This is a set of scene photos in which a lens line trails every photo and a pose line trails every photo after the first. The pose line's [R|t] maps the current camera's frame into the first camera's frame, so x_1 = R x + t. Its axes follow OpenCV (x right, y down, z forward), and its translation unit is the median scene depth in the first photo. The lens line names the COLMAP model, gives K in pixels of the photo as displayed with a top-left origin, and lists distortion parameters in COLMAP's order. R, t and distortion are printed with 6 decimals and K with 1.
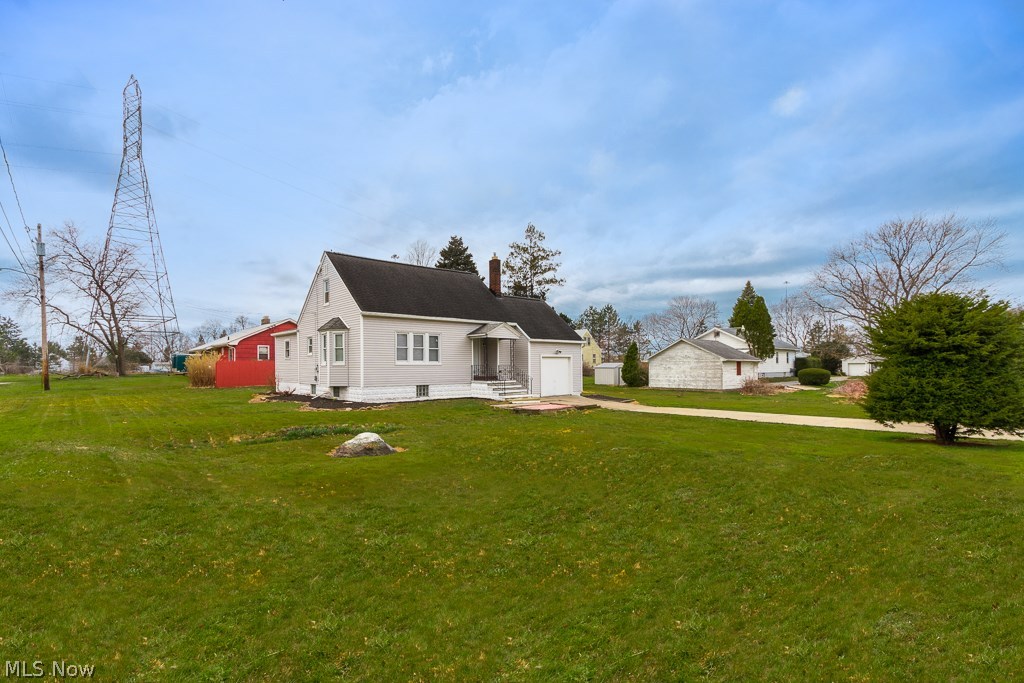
lens RADIAL K [[475.5, 0, 514.4], [0, 475.5, 349.3], [0, 0, 1]] dist [0.003382, -0.000025]
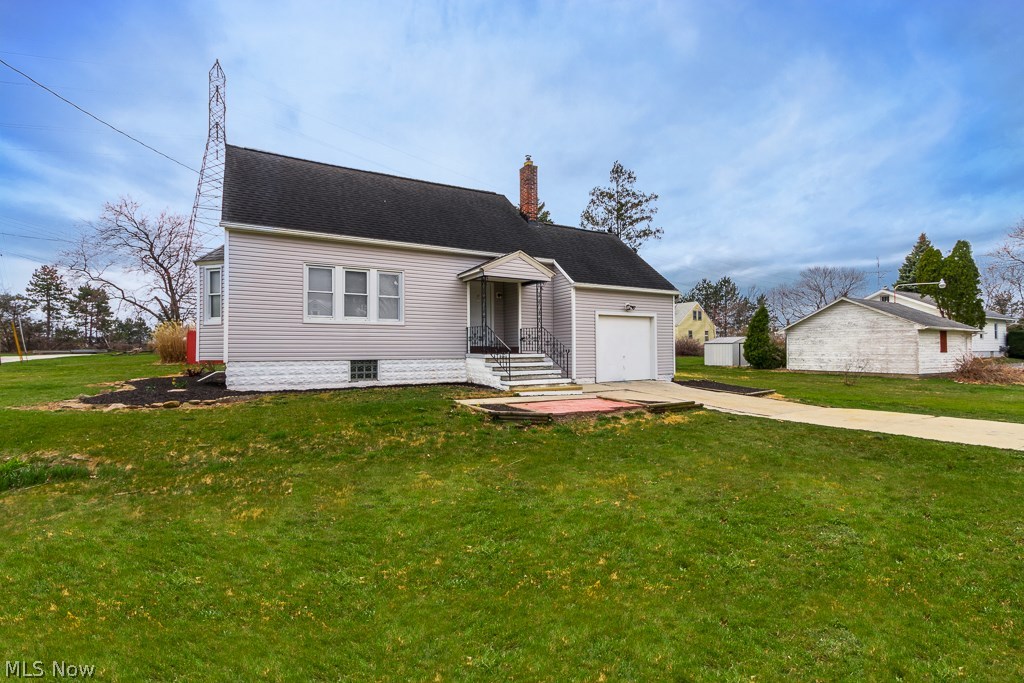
lens RADIAL K [[446.5, 0, 512.0], [0, 446.5, 341.5], [0, 0, 1]] dist [0.001032, -0.000281]
pose [[0.968442, -0.006018, -0.249166, 0.058277], [0.010420, 0.999812, 0.016352, 0.024540], [0.249021, -0.018432, 0.968323, 0.279538]]
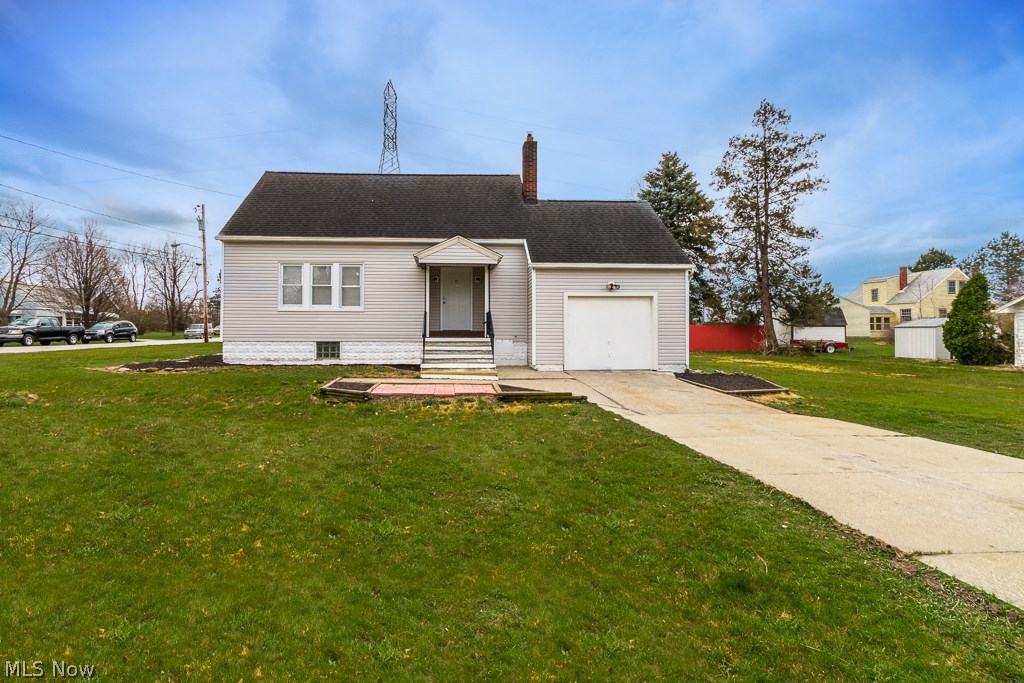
lens RADIAL K [[481.1, 0, 511.8], [0, 481.1, 328.3], [0, 0, 1]] dist [0.000232, 0.000206]
pose [[0.765227, -0.003158, -0.643753, 0.229238], [0.018715, 0.999674, 0.017342, 0.026322], [0.643488, -0.025318, 0.765037, 0.344908]]
